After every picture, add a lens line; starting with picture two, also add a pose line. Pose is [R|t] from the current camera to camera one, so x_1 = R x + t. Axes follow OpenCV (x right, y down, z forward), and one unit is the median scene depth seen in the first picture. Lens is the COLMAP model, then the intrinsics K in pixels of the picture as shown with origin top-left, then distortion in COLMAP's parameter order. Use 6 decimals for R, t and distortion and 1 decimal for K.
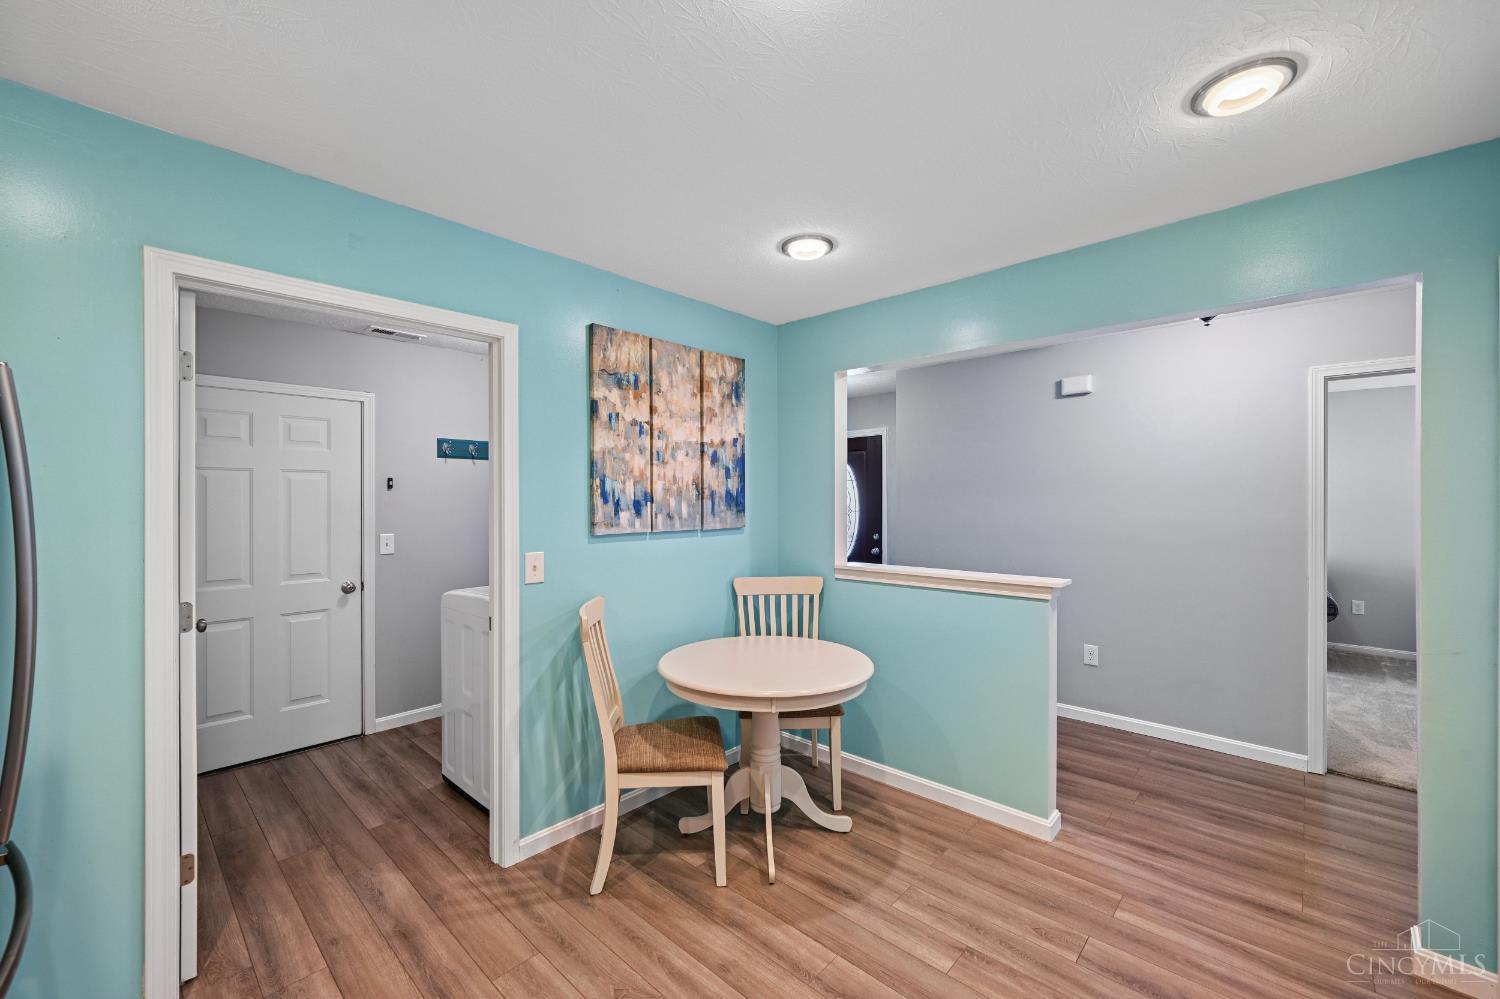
lens RADIAL K [[631.1, 0, 770.8], [0, 631.1, 507.3], [0, 0, 1]] dist [-0.001100, 0.001721]
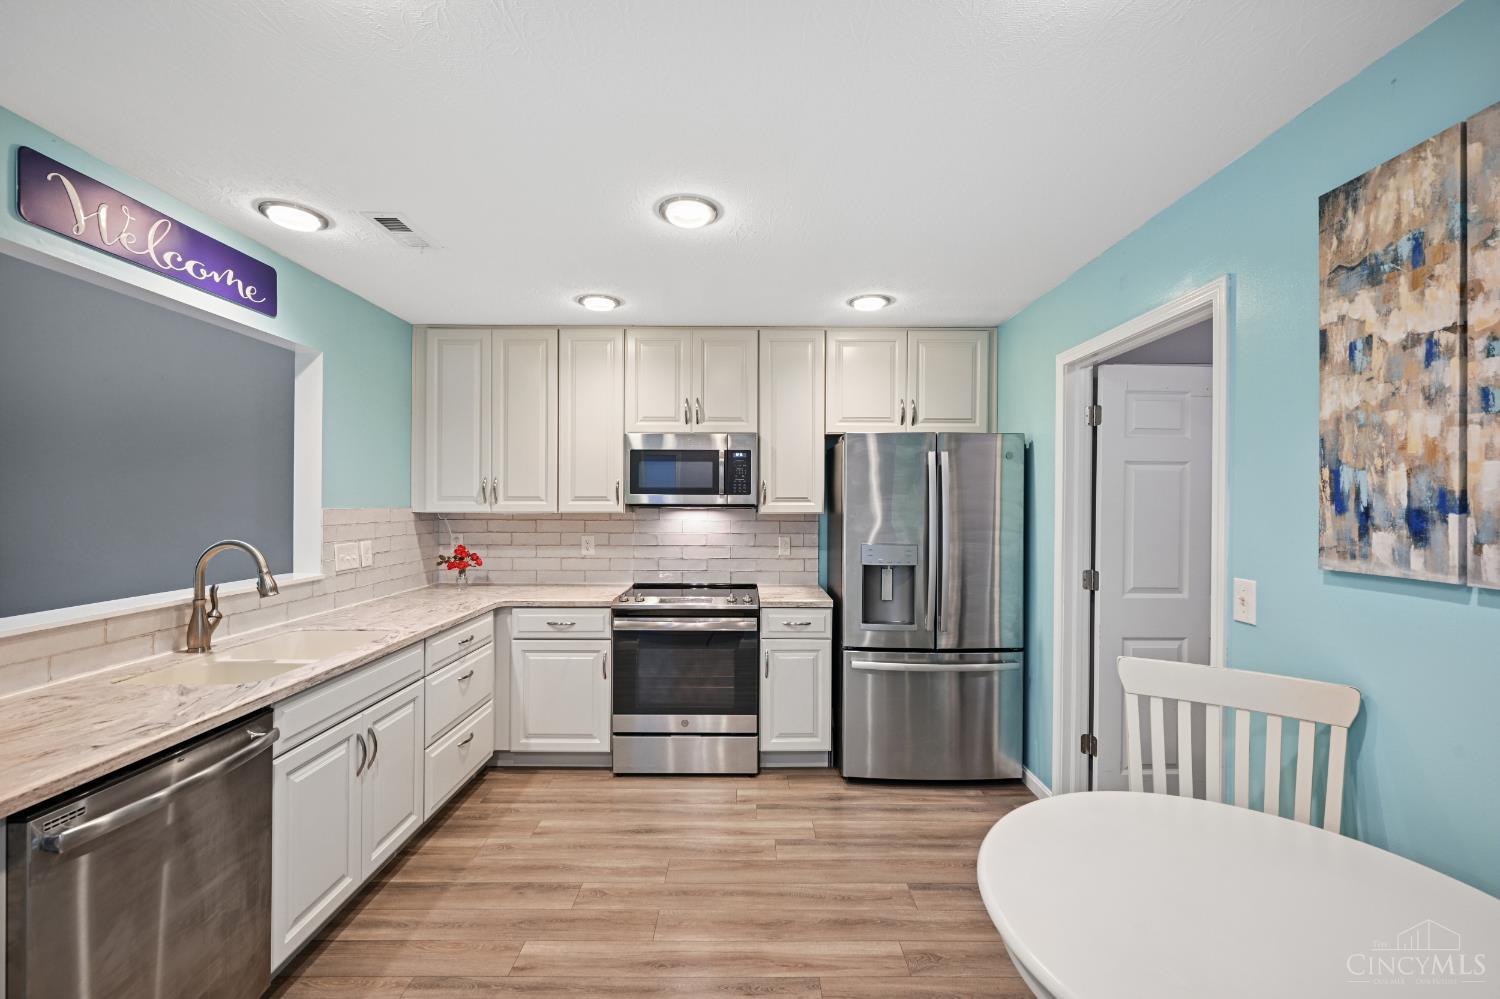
lens RADIAL K [[631.1, 0, 743.3], [0, 631.1, 502.2], [0, 0, 1]] dist [-0.001100, 0.001721]
pose [[-0.734579, -0.001799, -0.678521, 0.467709], [-0.010400, 0.999909, 0.008609, -0.014844], [0.678444, 0.013381, -0.734530, 1.029666]]
